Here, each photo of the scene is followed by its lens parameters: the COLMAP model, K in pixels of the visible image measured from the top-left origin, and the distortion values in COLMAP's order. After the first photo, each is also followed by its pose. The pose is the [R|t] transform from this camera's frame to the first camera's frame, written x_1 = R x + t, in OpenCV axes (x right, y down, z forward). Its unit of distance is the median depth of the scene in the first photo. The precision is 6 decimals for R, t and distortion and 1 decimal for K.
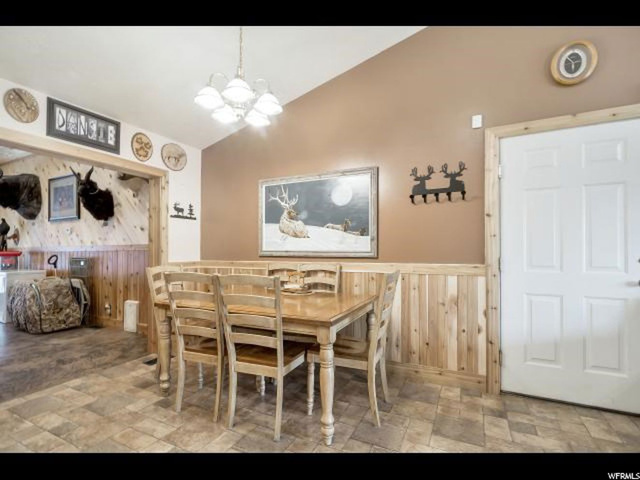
lens RADIAL K [[302.4, 0, 317.9], [0, 302.4, 243.8], [0, 0, 1]] dist [-0.004964, -0.000941]
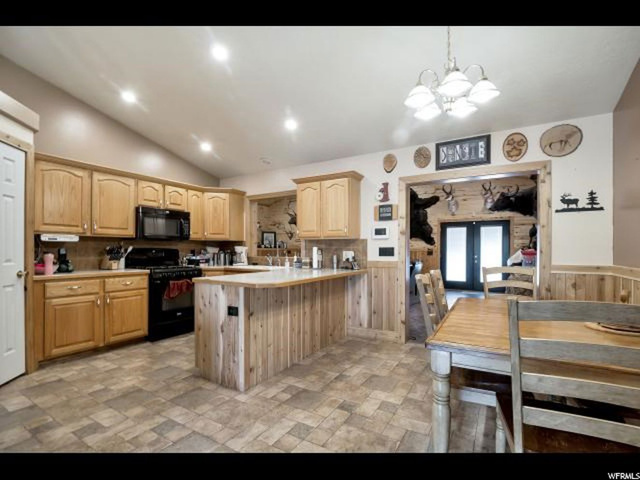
lens RADIAL K [[302.4, 0, 329.1], [0, 302.4, 251.0], [0, 0, 1]] dist [-0.004964, -0.000941]
pose [[-0.058341, 0.006359, -0.998276, 0.440807], [0.016869, 0.999843, 0.005383, 0.007451], [0.998154, -0.016526, -0.058439, 0.430551]]
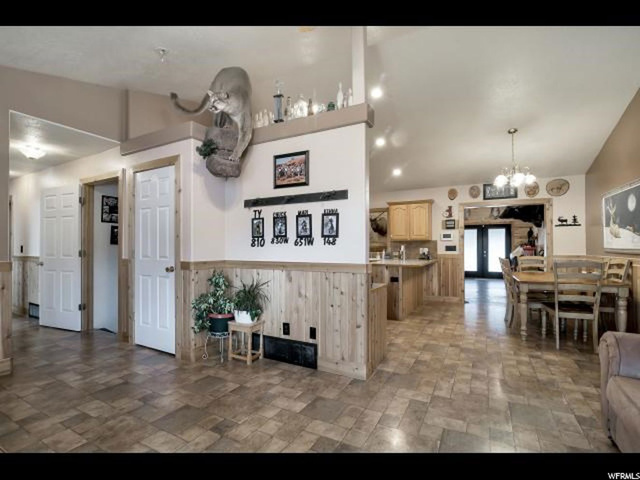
lens RADIAL K [[302.4, 0, 320.9], [0, 302.4, 245.0], [0, 0, 1]] dist [-0.004964, -0.000941]
pose [[-0.032258, -0.003422, -0.999474, 1.205243], [0.020559, 0.999780, -0.004087, -0.010672], [0.999268, -0.020680, -0.032181, -0.186358]]
